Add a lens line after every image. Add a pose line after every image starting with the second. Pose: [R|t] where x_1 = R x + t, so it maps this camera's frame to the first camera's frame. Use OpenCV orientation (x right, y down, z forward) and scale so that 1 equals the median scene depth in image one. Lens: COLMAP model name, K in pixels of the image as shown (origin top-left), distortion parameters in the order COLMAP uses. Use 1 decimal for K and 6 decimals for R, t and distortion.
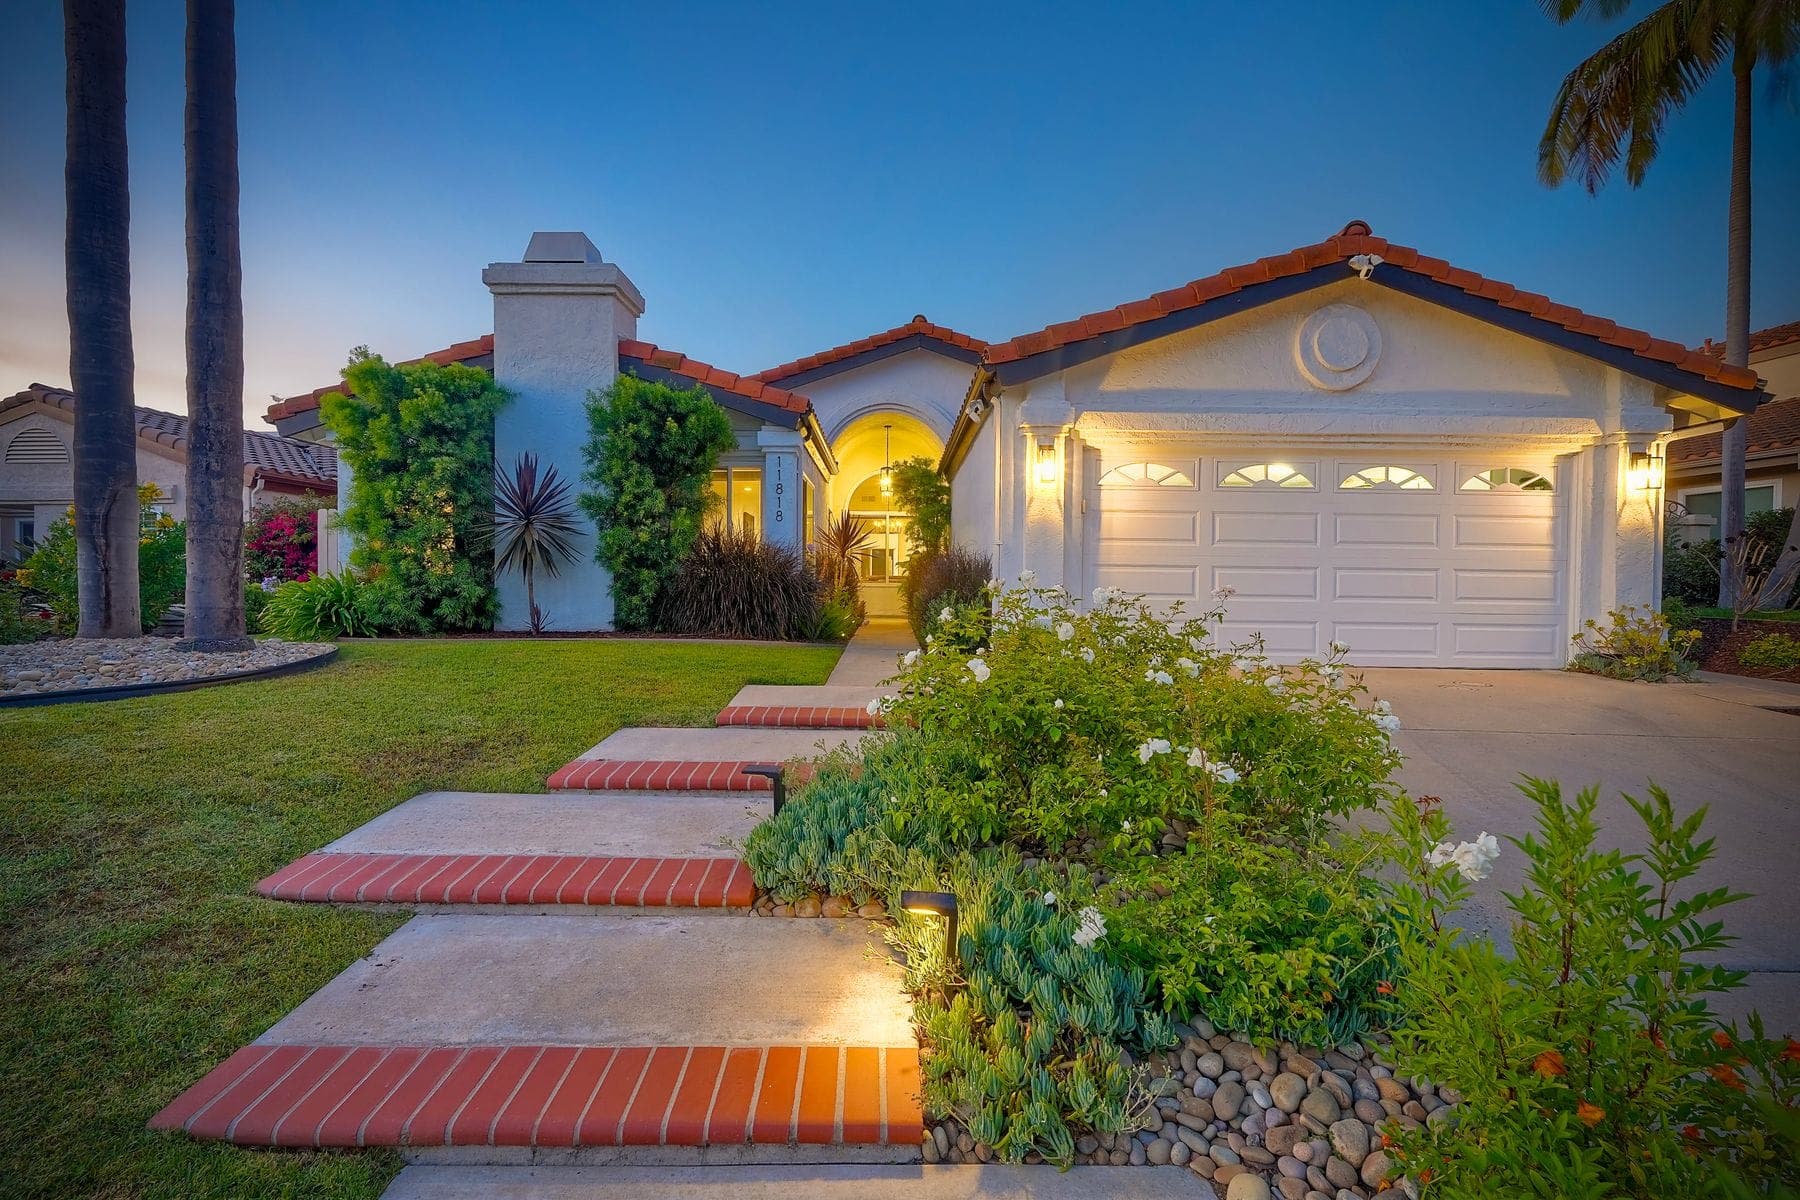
lens RADIAL K [[786.6, 0, 900.6], [0, 786.6, 602.0], [0, 0, 1]] dist [-0.003520, -0.000232]
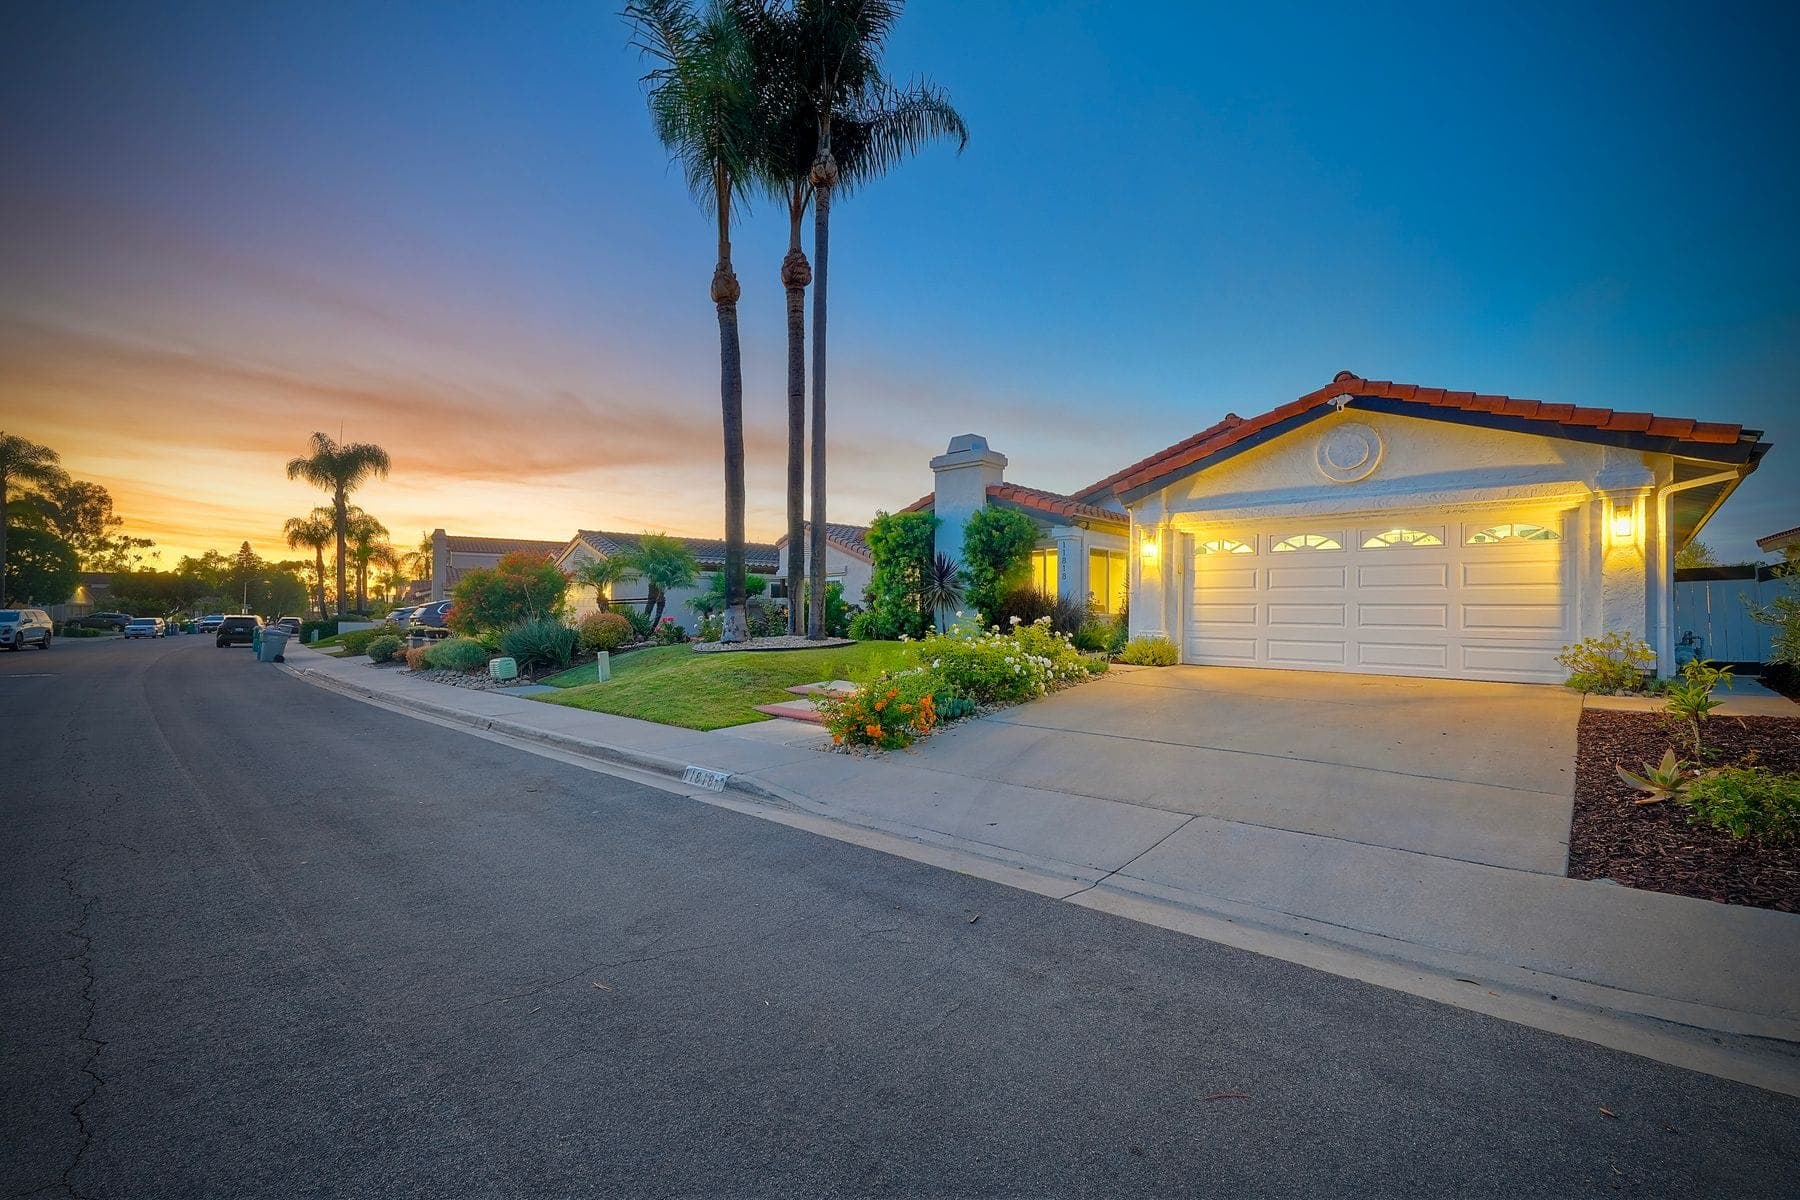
lens RADIAL K [[786.6, 0, 898.9], [0, 786.6, 603.6], [0, 0, 1]] dist [-0.003520, -0.000232]
pose [[0.726818, -0.010907, -0.686744, 0.921510], [-0.015159, 0.999376, -0.031916, 0.013197], [0.686663, 0.033607, 0.726199, -0.598915]]
